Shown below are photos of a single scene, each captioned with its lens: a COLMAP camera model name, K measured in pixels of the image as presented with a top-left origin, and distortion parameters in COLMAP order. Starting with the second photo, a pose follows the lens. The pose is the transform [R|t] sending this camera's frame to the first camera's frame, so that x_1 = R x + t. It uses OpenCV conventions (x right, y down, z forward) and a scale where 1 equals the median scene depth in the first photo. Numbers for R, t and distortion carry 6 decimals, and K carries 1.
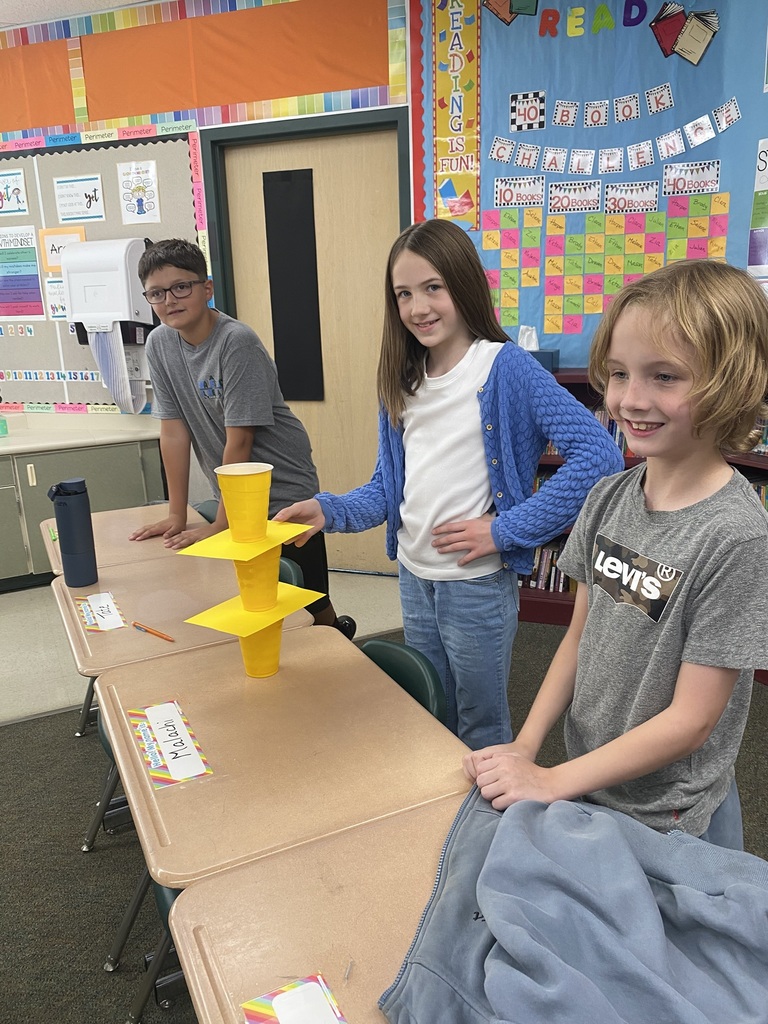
lens RADIAL K [[777.5, 0, 382.8], [0, 777.5, 510.9], [0, 0, 1]] dist [0.015861, -0.012899]
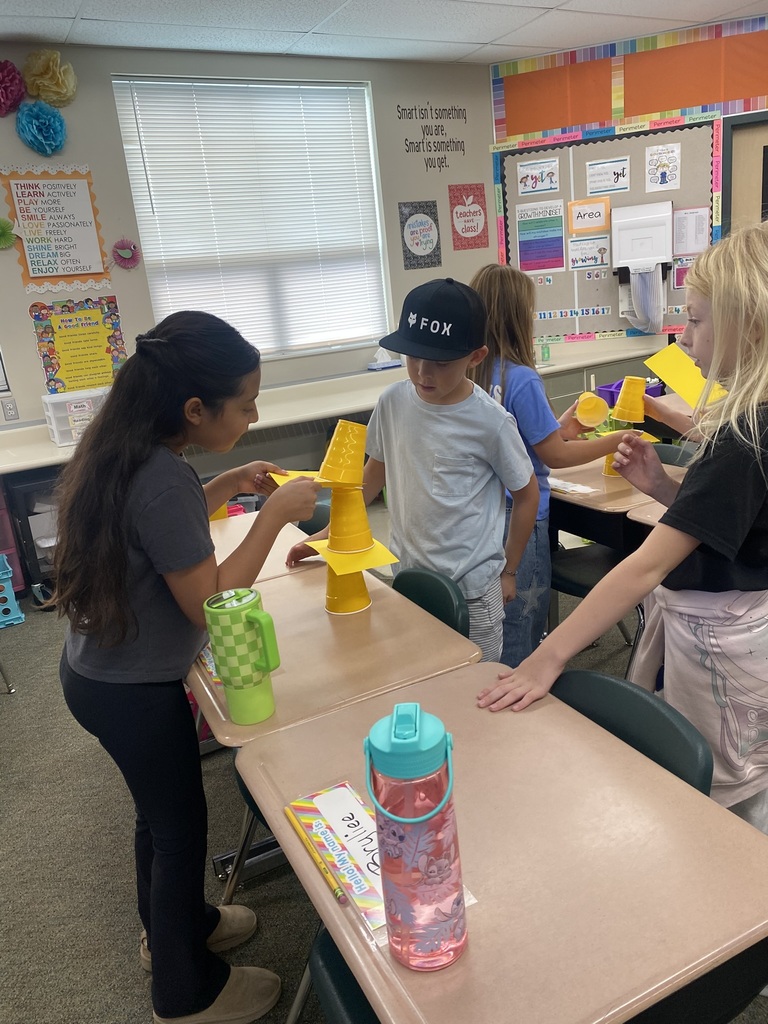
lens RADIAL K [[777.5, 0, 394.4], [0, 777.5, 509.5], [0, 0, 1]] dist [0.015861, -0.012899]
pose [[0.996260, -0.082540, 0.025559, -0.987642], [0.081856, 0.996285, 0.026749, 0.126515], [-0.027672, -0.024557, 0.999315, -0.412170]]
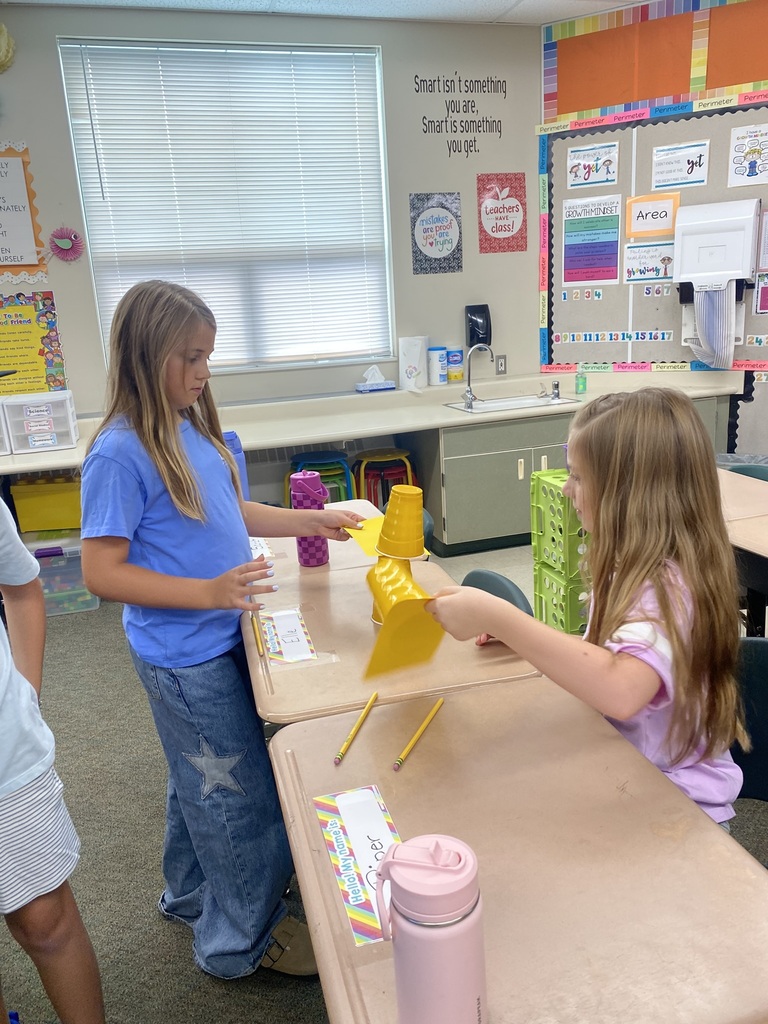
lens RADIAL K [[777.5, 0, 390.9], [0, 777.5, 517.2], [0, 0, 1]] dist [0.015861, -0.012899]
pose [[0.985443, 0.018234, -0.169027, -0.691960], [-0.013033, 0.999408, 0.031832, 0.056509], [0.169508, -0.029165, 0.985097, -0.144326]]
